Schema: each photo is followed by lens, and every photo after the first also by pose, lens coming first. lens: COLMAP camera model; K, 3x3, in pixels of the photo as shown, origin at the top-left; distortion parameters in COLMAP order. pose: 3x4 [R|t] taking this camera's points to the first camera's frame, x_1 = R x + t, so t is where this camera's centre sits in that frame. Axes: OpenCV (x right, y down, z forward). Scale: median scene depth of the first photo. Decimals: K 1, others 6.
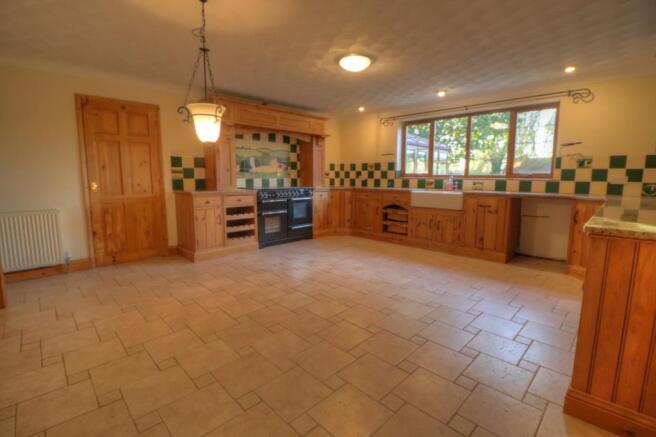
lens RADIAL K [[300.5, 0, 329.4], [0, 300.5, 212.6], [0, 0, 1]] dist [-0.008182, -0.000145]
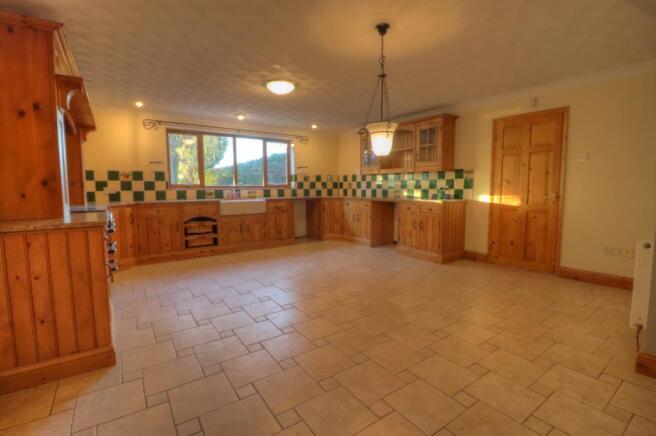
lens RADIAL K [[300.5, 0, 329.4], [0, 300.5, 212.1], [0, 0, 1]] dist [-0.008182, -0.000145]
pose [[0.170074, -0.090065, 0.981307, -0.704485], [0.123483, 0.989913, 0.069454, -0.061043], [-0.977664, 0.109363, 0.179480, 0.452441]]
